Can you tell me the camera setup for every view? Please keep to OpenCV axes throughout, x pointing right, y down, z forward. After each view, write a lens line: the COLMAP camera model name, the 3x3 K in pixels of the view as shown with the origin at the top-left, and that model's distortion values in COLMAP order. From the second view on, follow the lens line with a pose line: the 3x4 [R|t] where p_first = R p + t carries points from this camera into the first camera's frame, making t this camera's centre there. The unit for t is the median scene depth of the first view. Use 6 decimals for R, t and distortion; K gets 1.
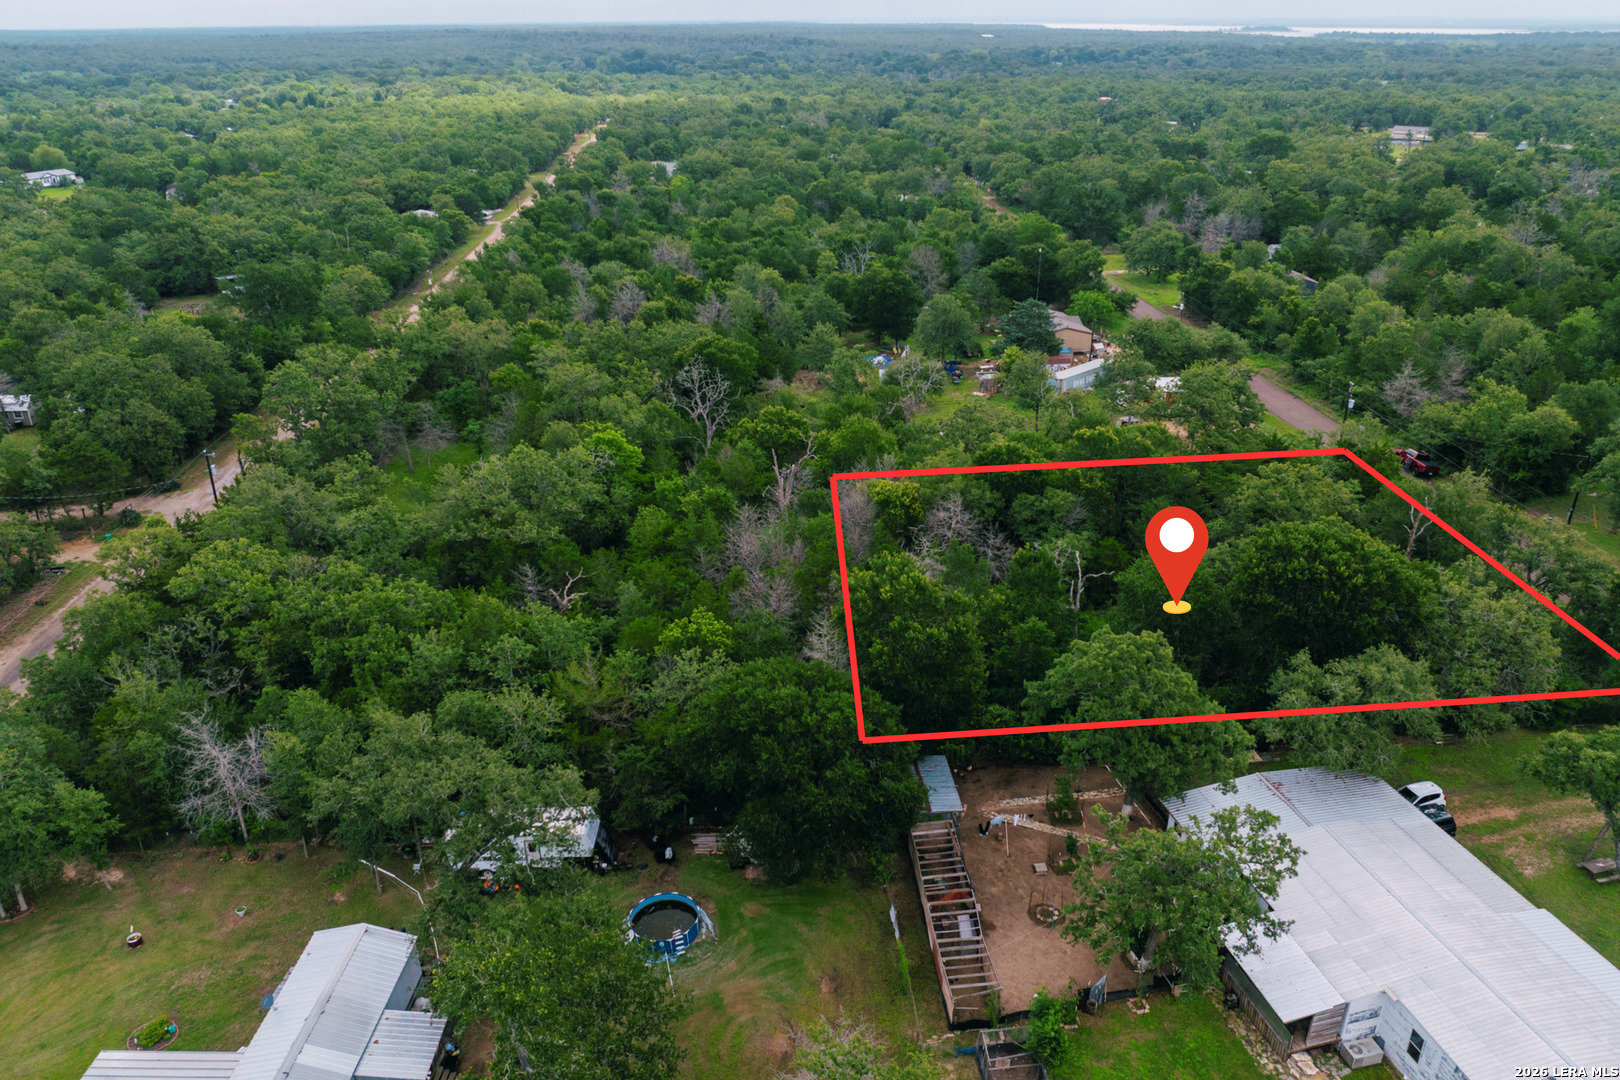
lens RADIAL K [[1141.4, 0, 813.8], [0, 1141.4, 534.1], [0, 0, 1]] dist [-0.066902, 0.043016]
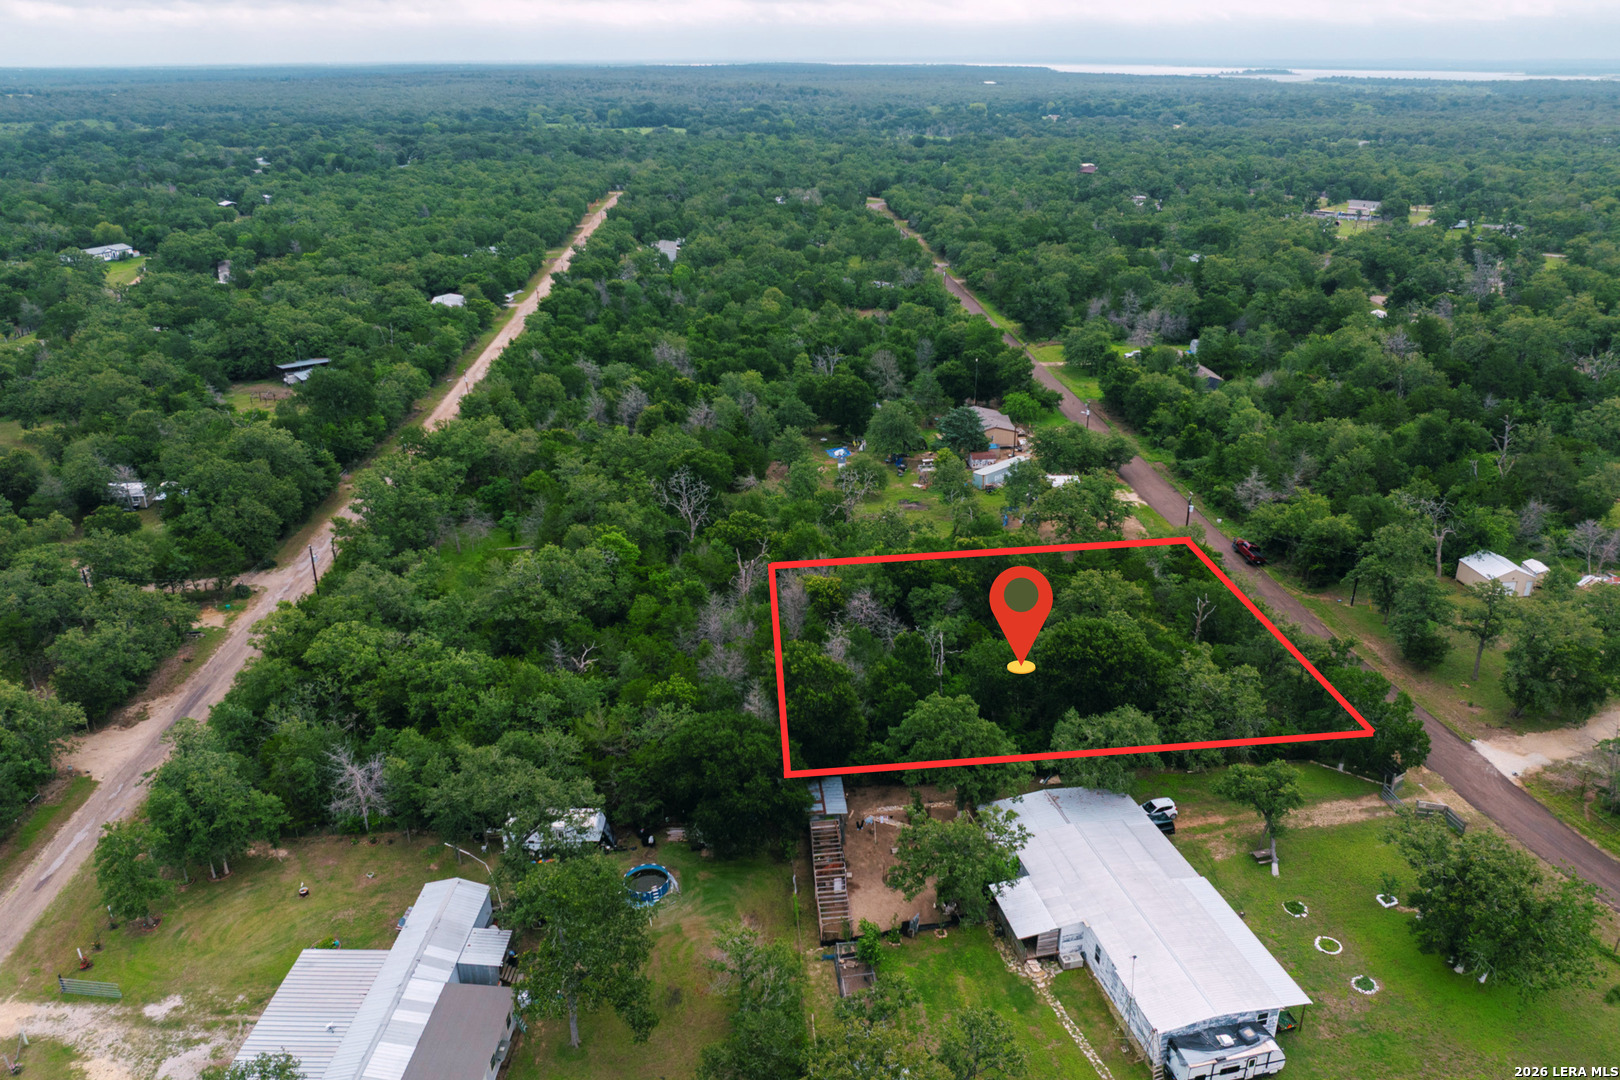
lens RADIAL K [[1132.8, 0, 814.3], [0, 1132.8, 543.9], [0, 0, 1]] dist [-0.049768, 0.018832]
pose [[0.999970, 0.005884, -0.005007, 0.064423], [-0.005984, 0.999779, -0.020174, -0.056607], [0.004888, 0.020203, 0.999784, -0.344771]]
